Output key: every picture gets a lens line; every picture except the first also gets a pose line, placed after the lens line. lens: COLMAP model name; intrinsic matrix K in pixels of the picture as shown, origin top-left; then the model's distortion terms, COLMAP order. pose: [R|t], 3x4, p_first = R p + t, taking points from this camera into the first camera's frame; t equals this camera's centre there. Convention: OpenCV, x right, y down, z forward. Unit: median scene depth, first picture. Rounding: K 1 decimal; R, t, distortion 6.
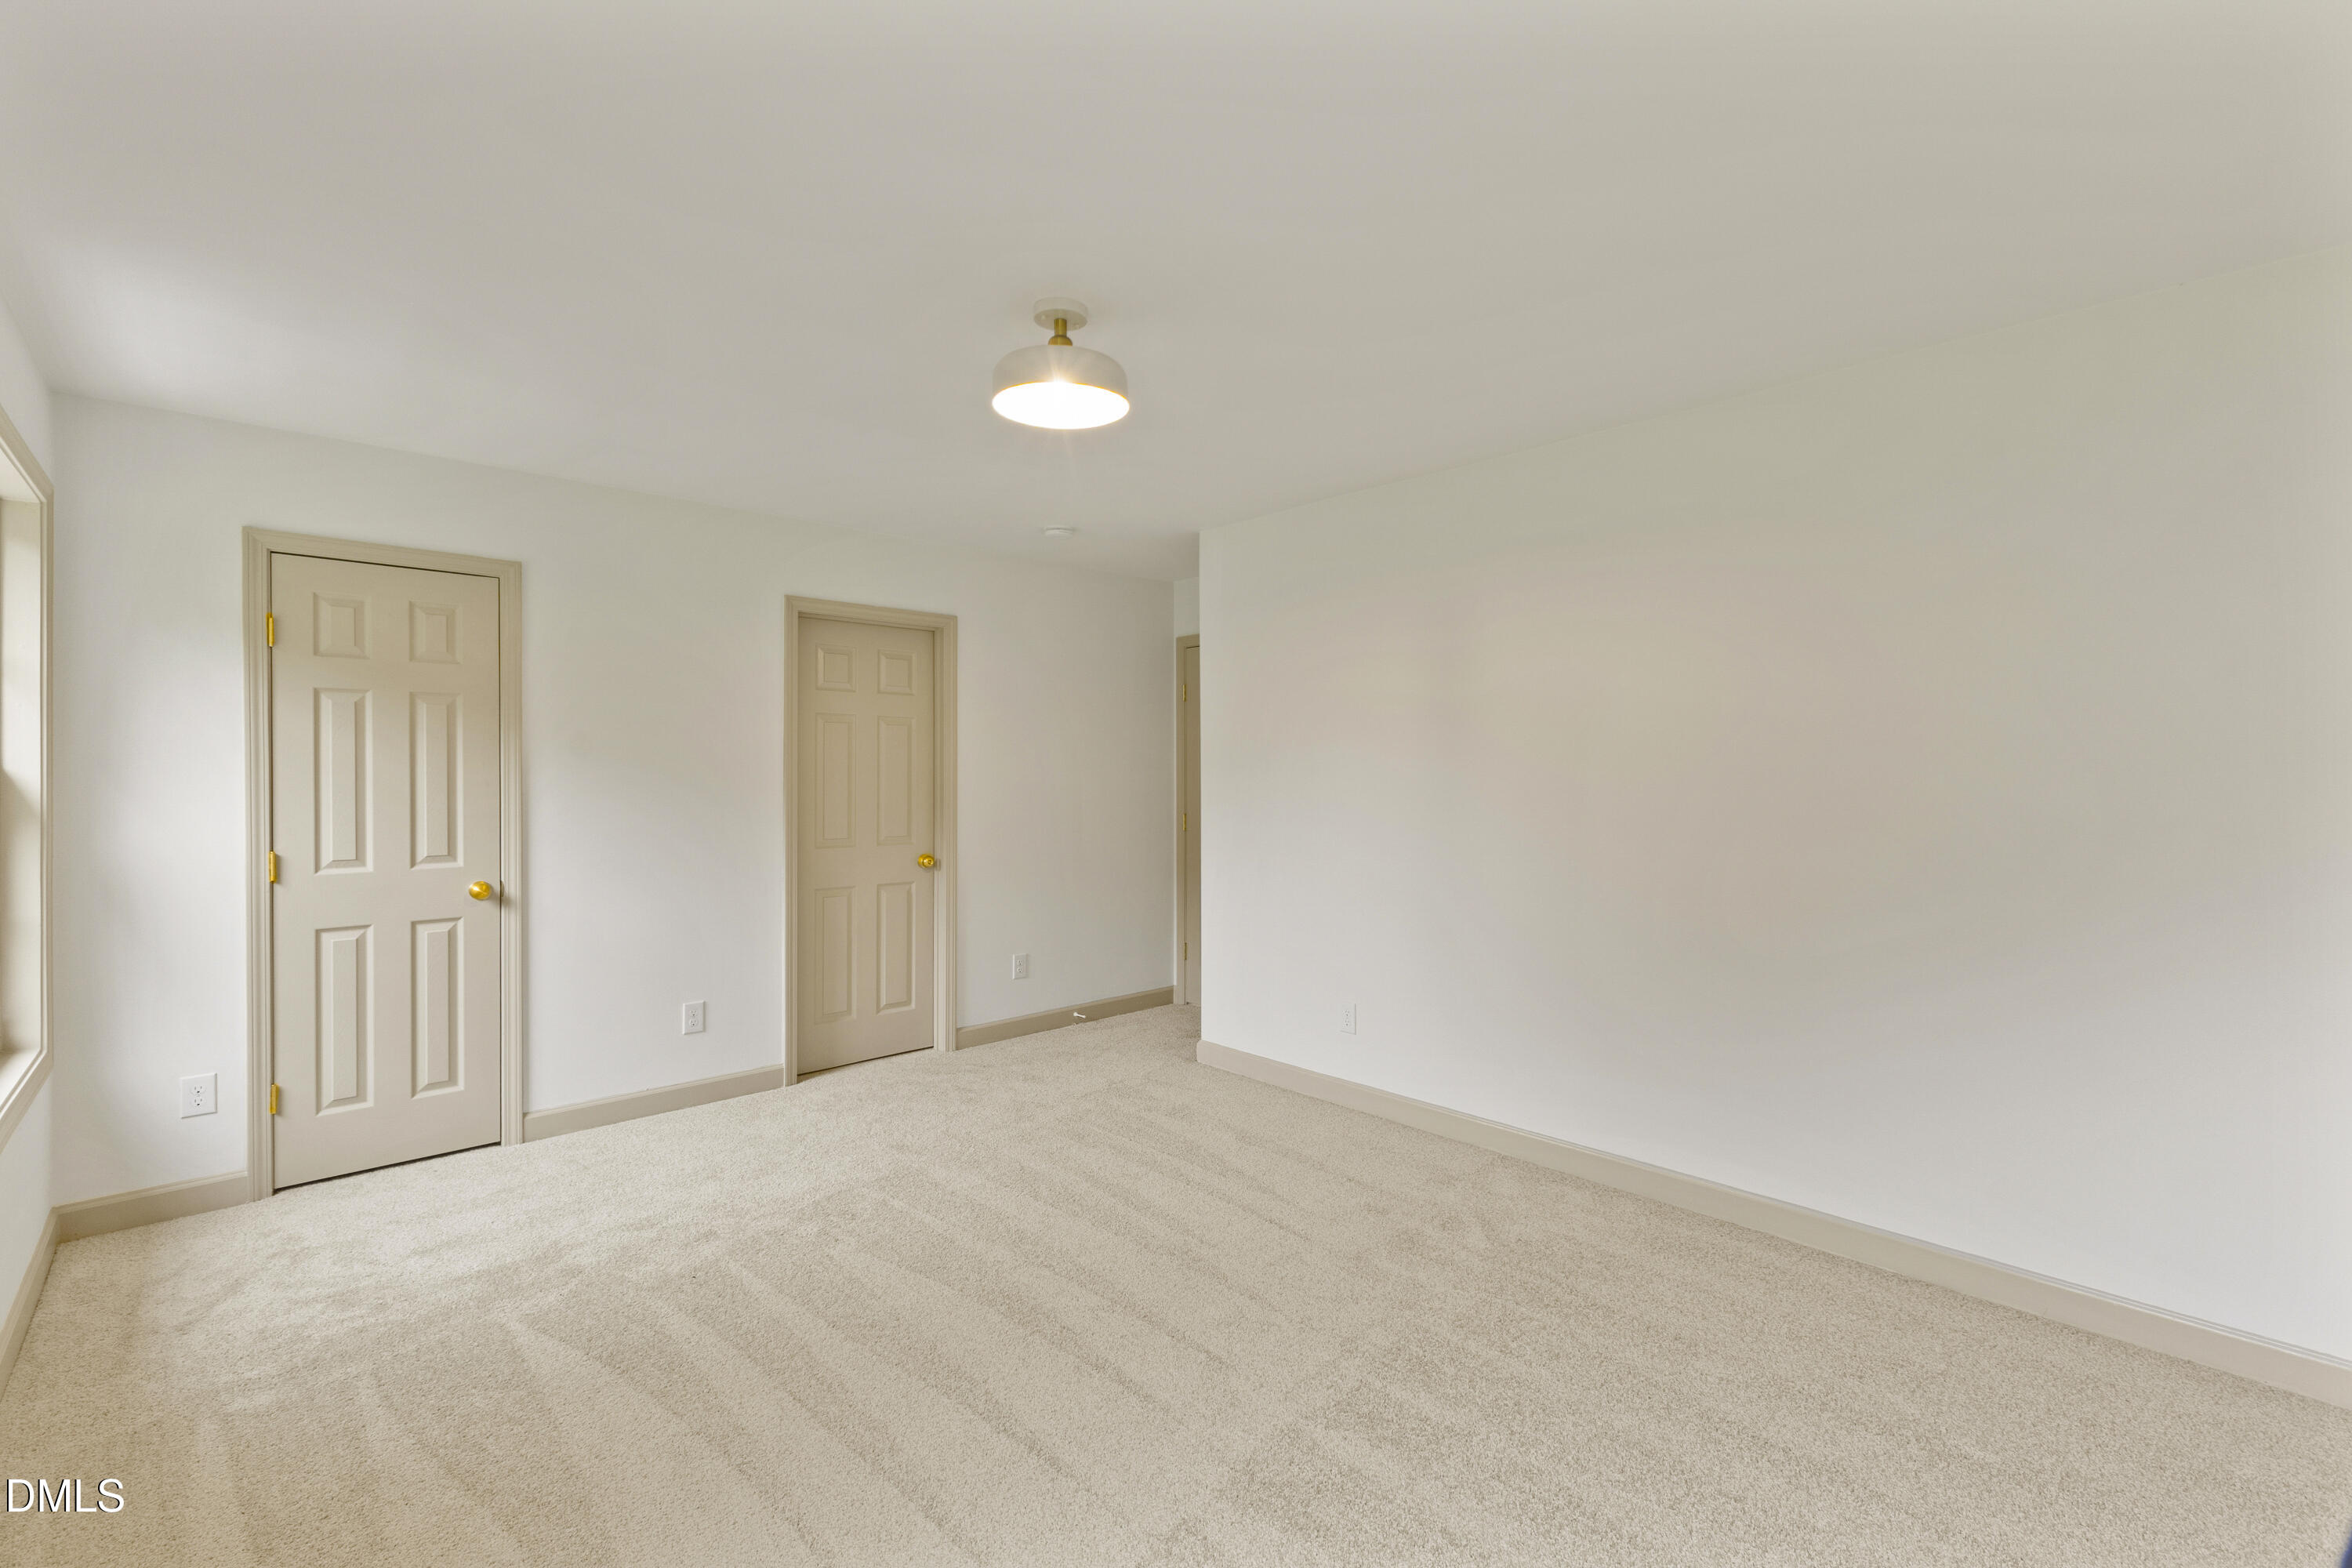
lens RADIAL K [[1003.3, 0, 1180.4], [0, 1003.3, 778.6], [0, 0, 1]] dist [0.009002, -0.000103]
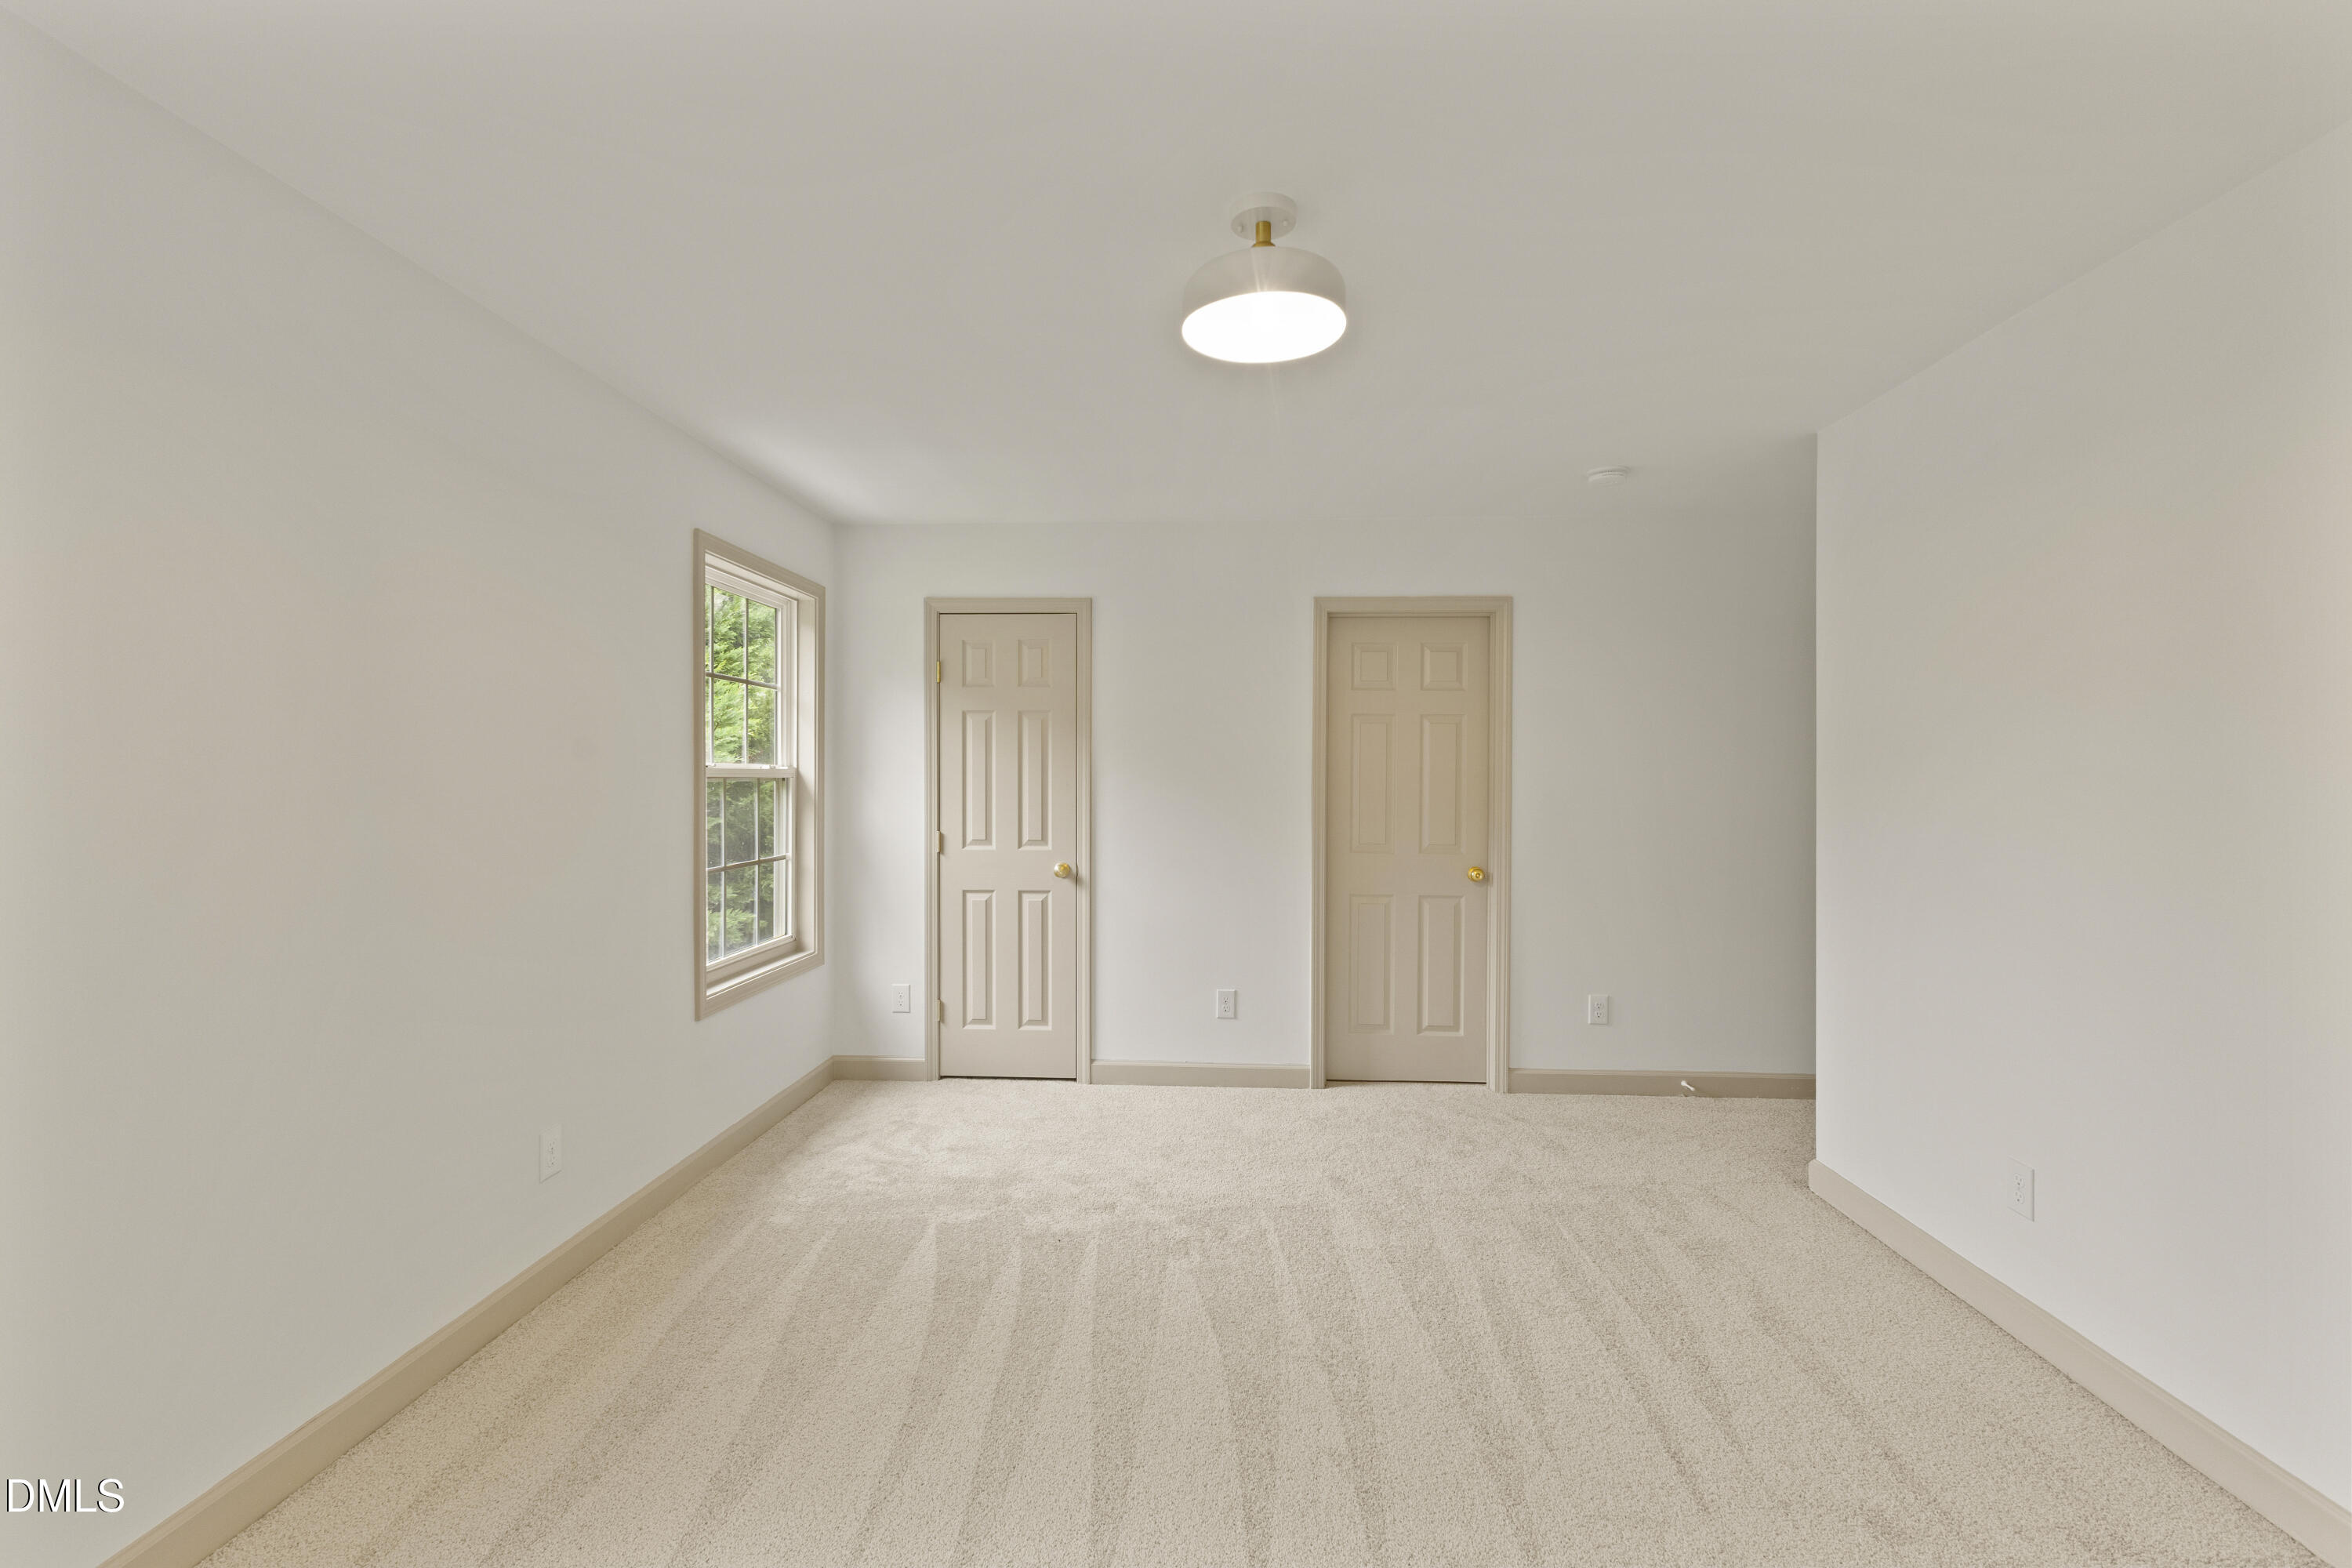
lens RADIAL K [[1003.3, 0, 1180.4], [0, 1003.3, 778.6], [0, 0, 1]] dist [0.009002, -0.000103]
pose [[0.693831, 0.004164, -0.720126, 0.292606], [-0.007449, 0.999971, -0.001394, 0.000343], [0.720099, 0.006331, 0.693842, 0.262707]]
